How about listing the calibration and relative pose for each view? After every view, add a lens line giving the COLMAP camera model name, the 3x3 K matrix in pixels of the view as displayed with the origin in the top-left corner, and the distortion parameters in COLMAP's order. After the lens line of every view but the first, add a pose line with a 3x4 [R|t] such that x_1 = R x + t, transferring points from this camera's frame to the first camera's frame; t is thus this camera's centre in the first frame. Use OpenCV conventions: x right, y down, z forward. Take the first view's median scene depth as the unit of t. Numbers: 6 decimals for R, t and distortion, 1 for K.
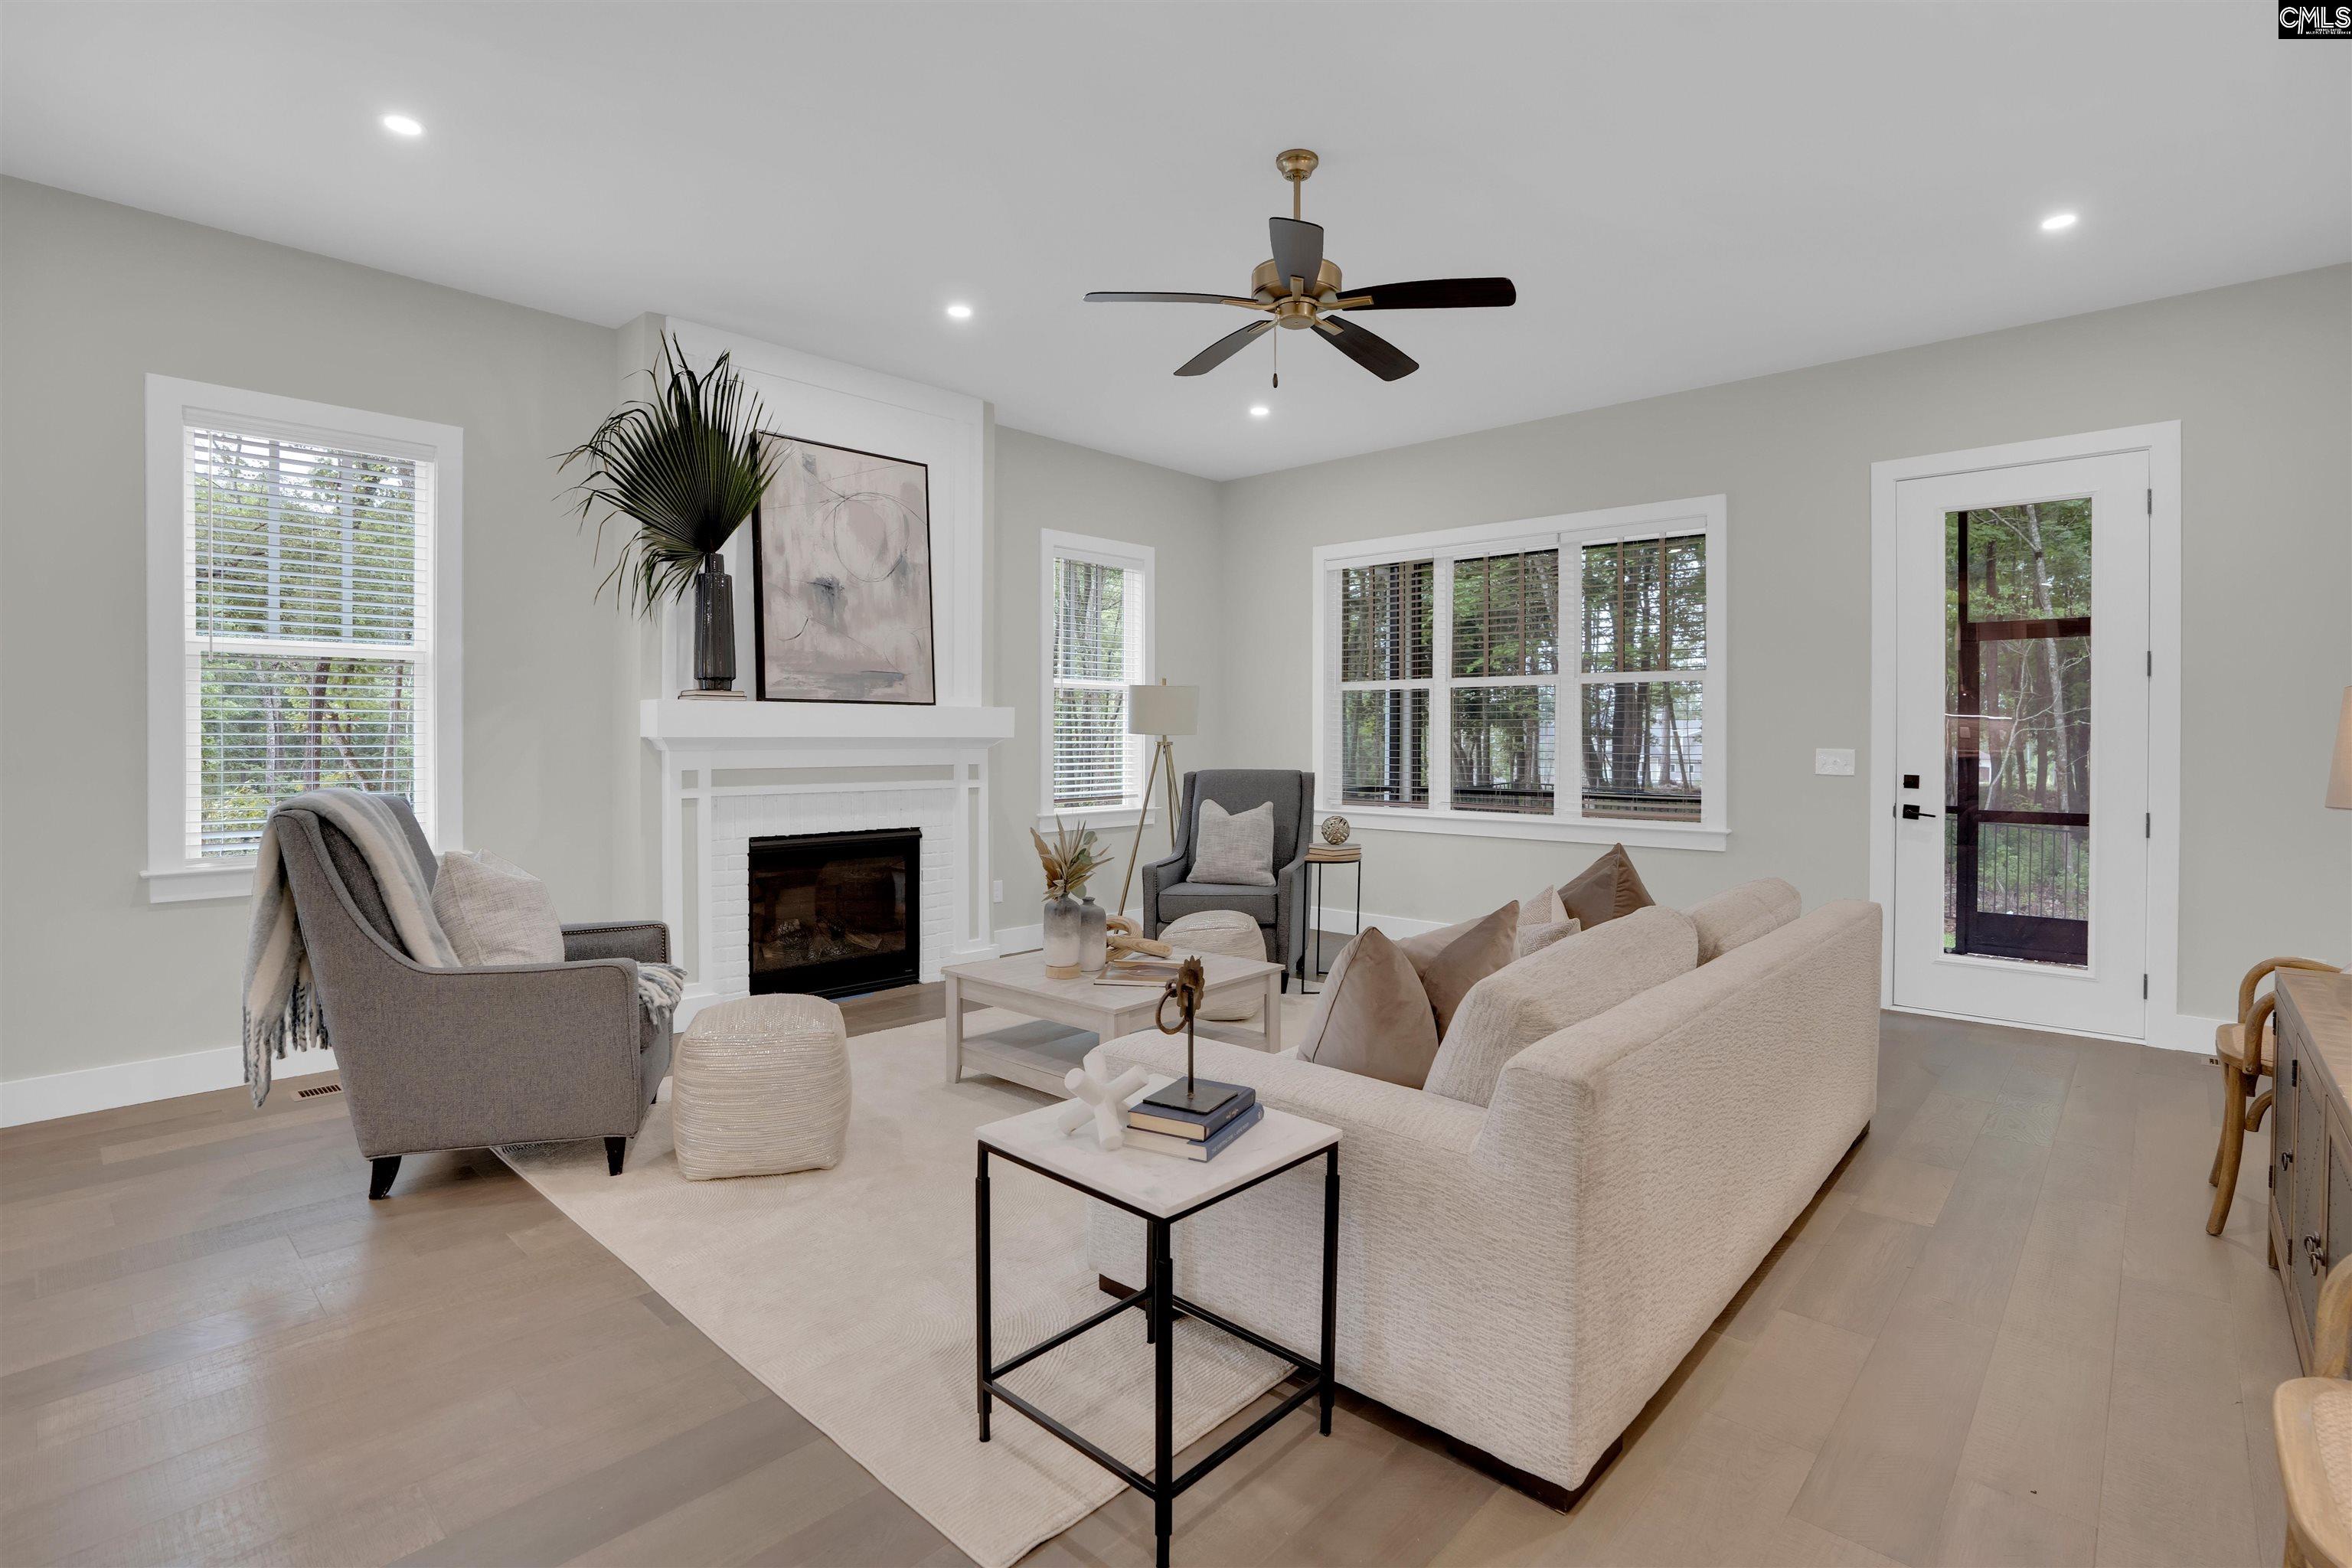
lens RADIAL K [[1131.1, 0, 1175.9], [0, 1131.1, 751.7], [0, 0, 1]] dist [-0.014198, 0.000916]
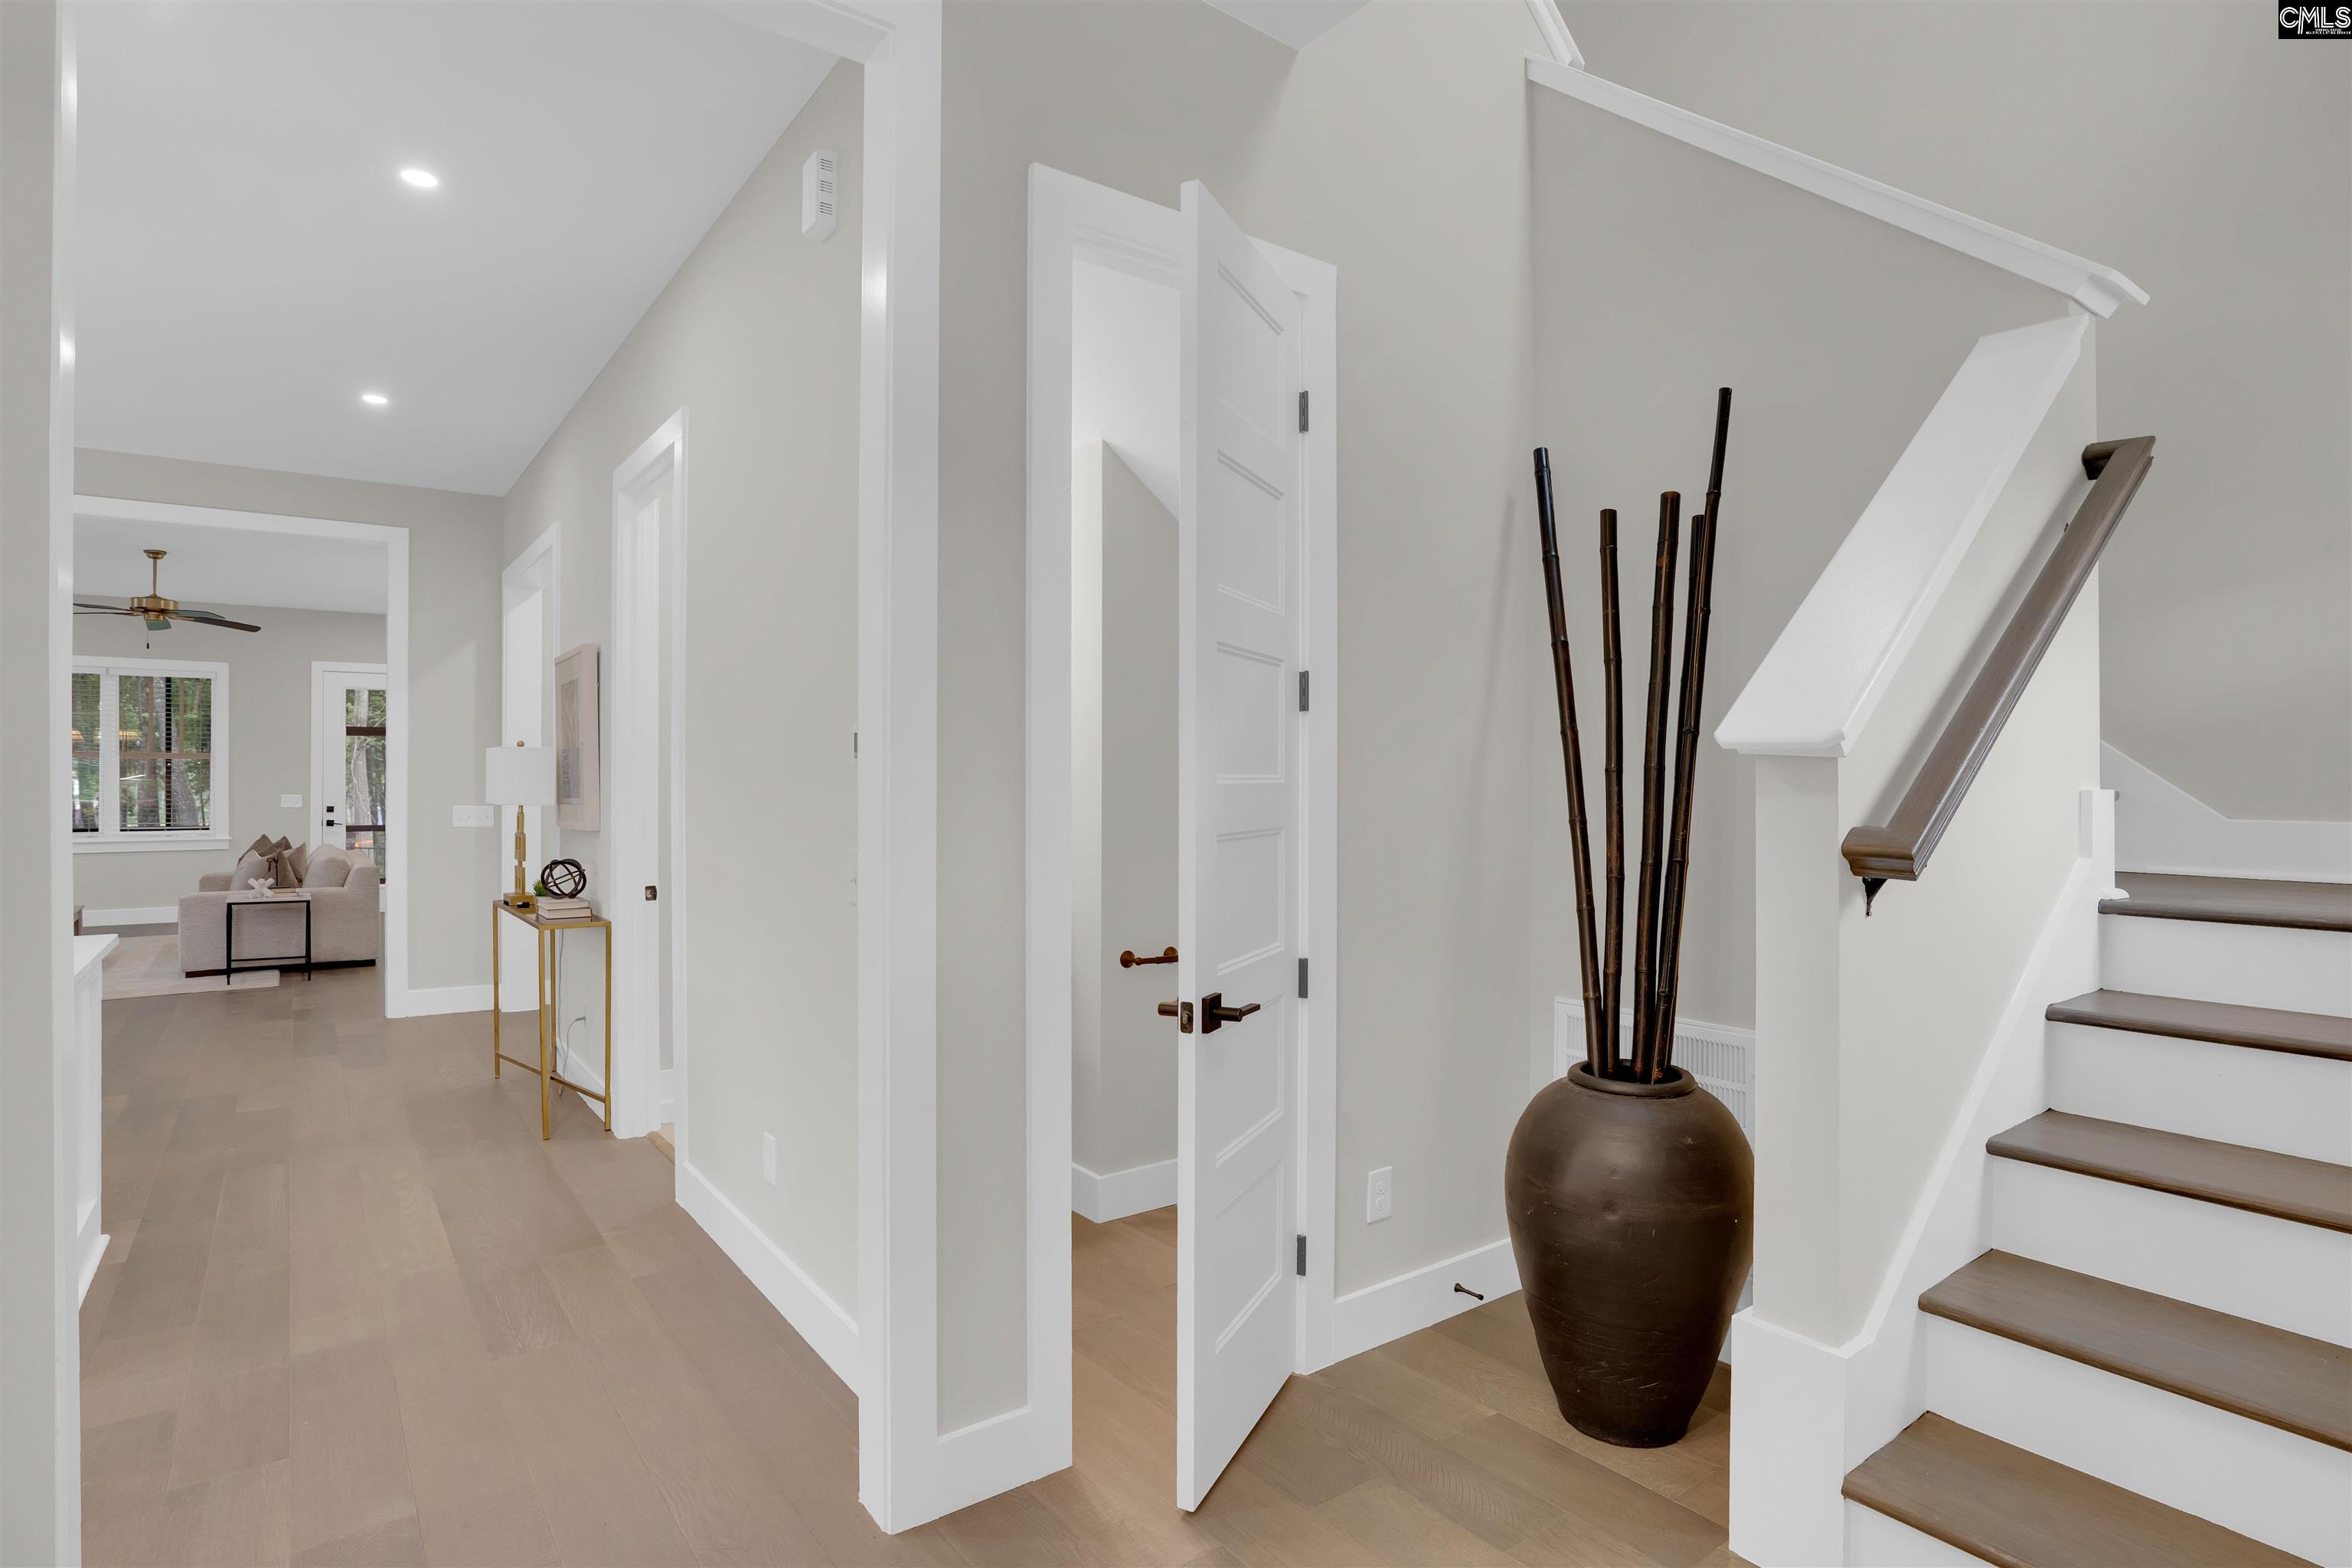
lens RADIAL K [[1209.2, 0, 1176.0], [0, 1209.2, 784.0], [0, 0, 1]] dist [-0.022715, -0.000317]
pose [[0.203958, -0.004711, 0.978968, -1.276523], [0.009661, 0.999949, 0.002799, -0.013035], [-0.978932, 0.008887, 0.203993, -1.076657]]
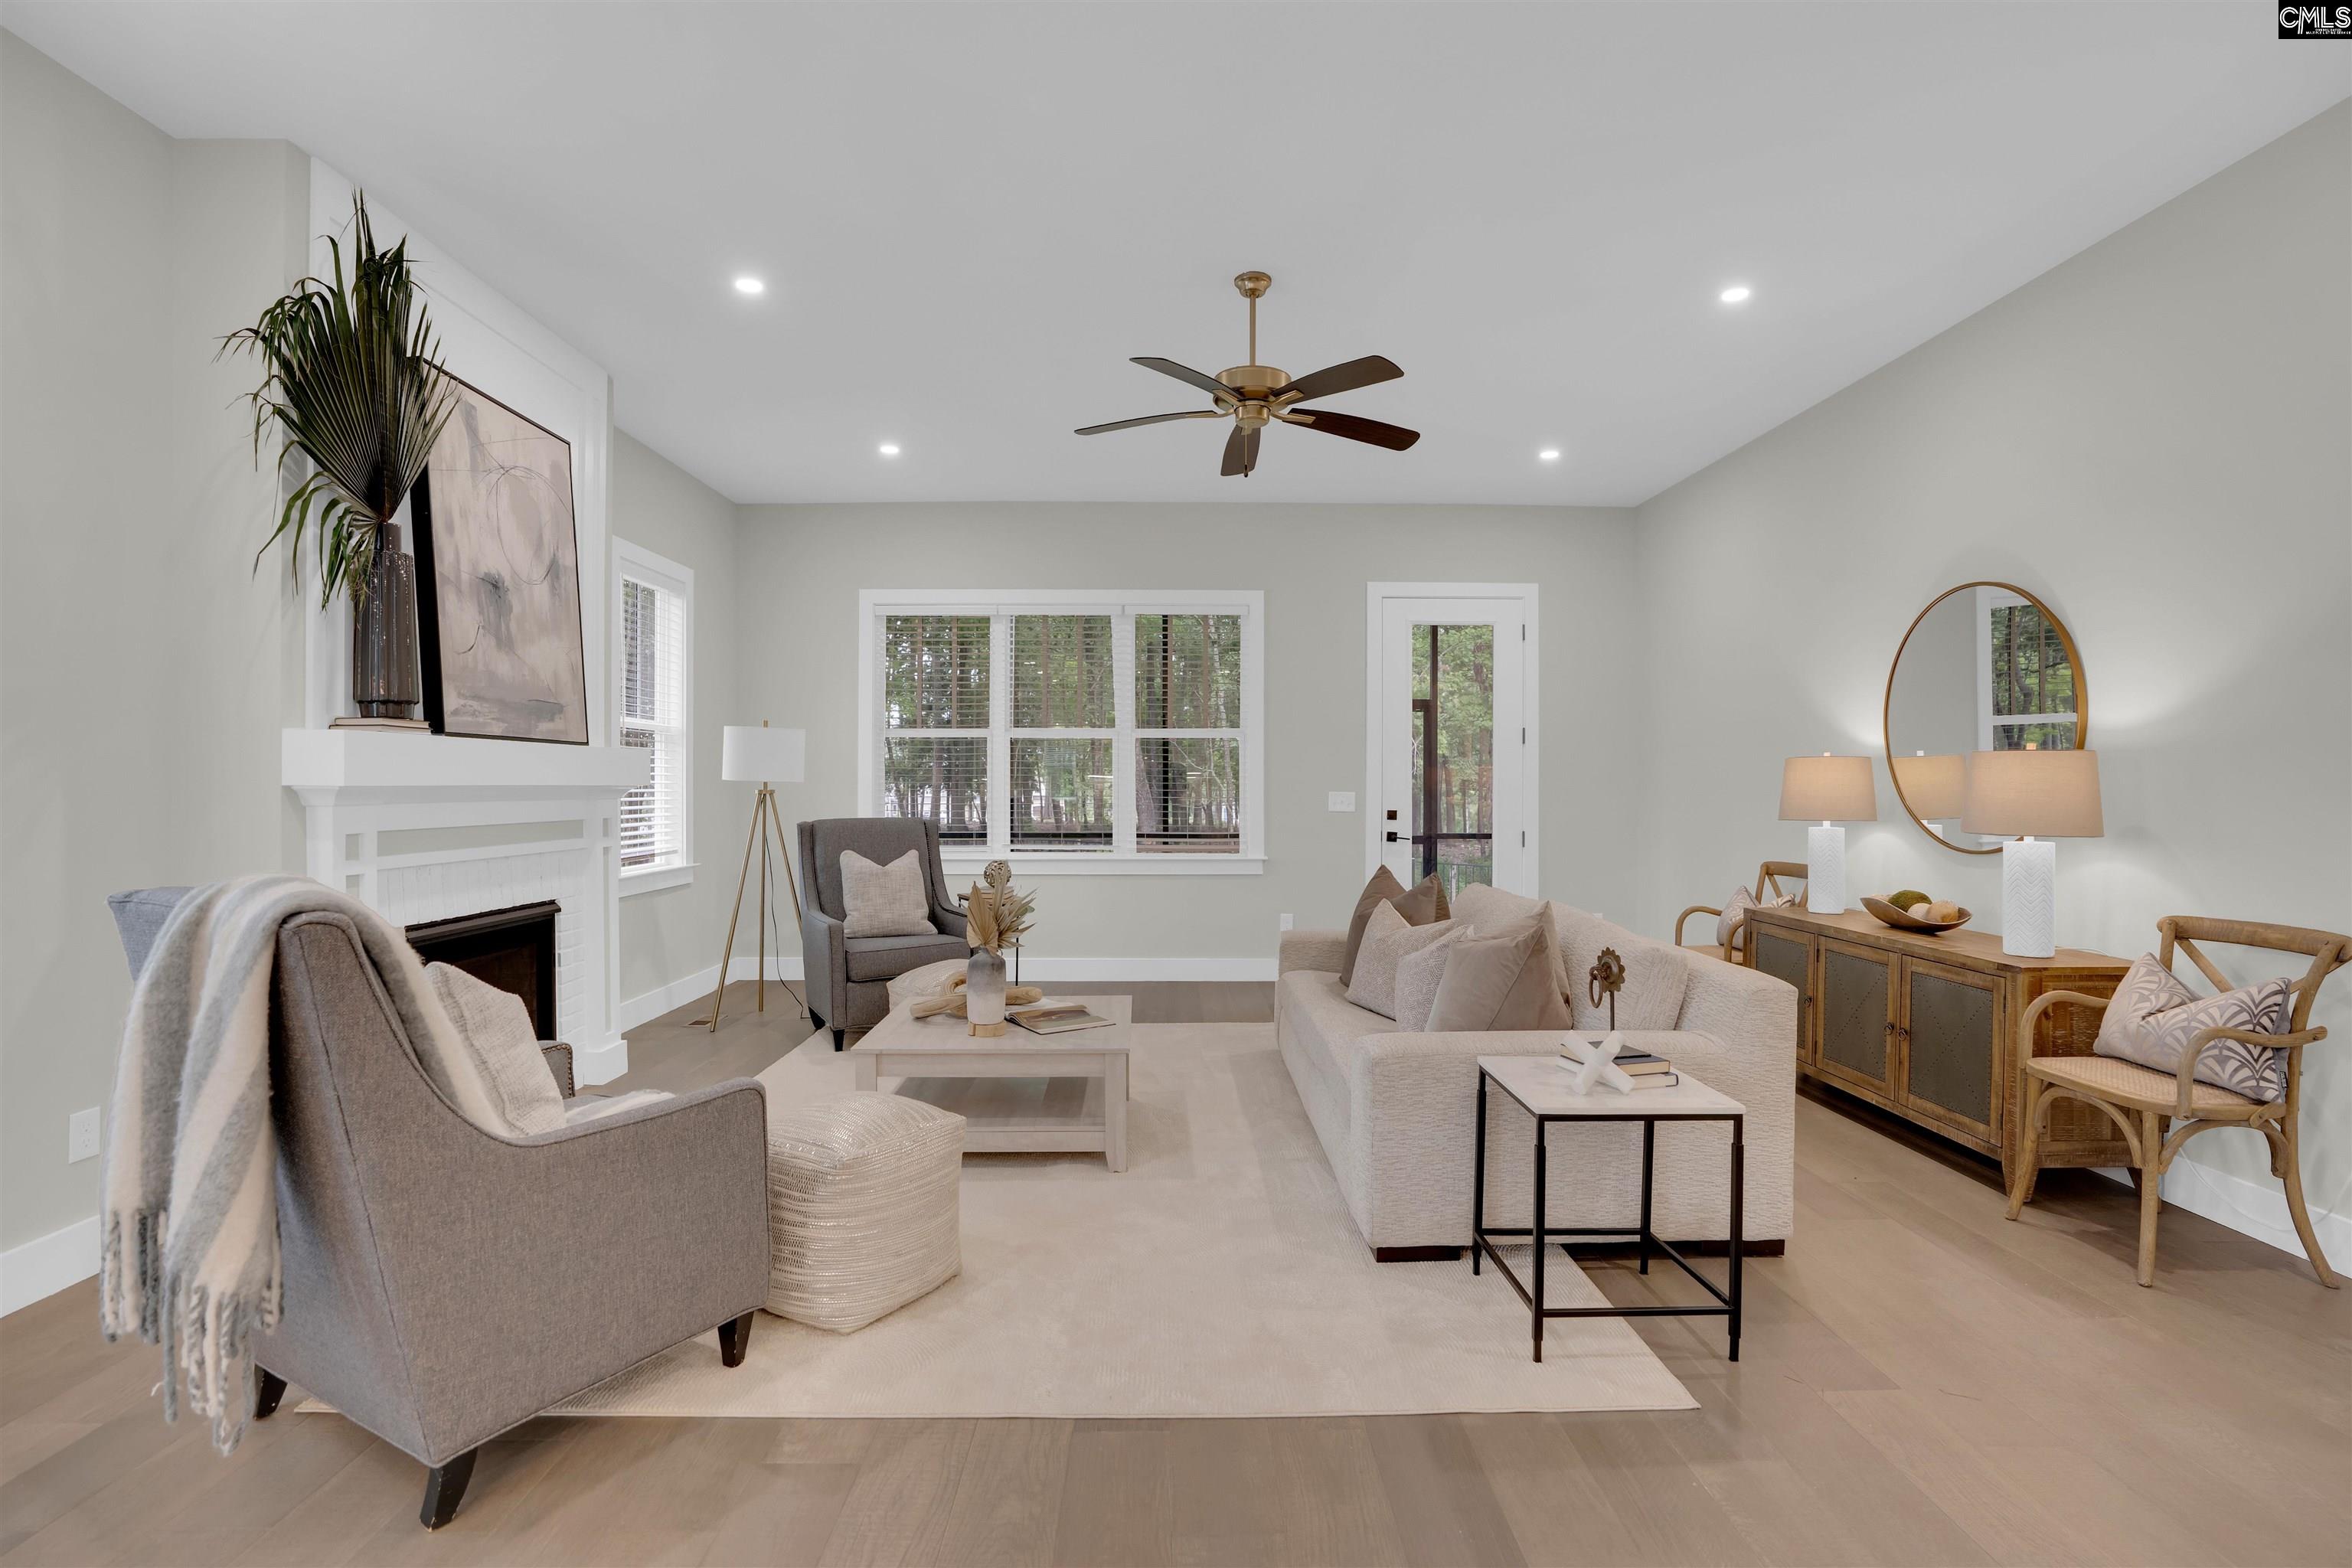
lens RADIAL K [[1125.4, 0, 1174.4], [0, 1125.4, 771.3], [0, 0, 1]] dist [-0.002344, 0.000231]
pose [[0.740661, 0.005520, 0.671857, -0.480039], [0.010519, 0.999748, -0.019810, -0.002870], [-0.671797, 0.021739, 0.740416, 0.145977]]
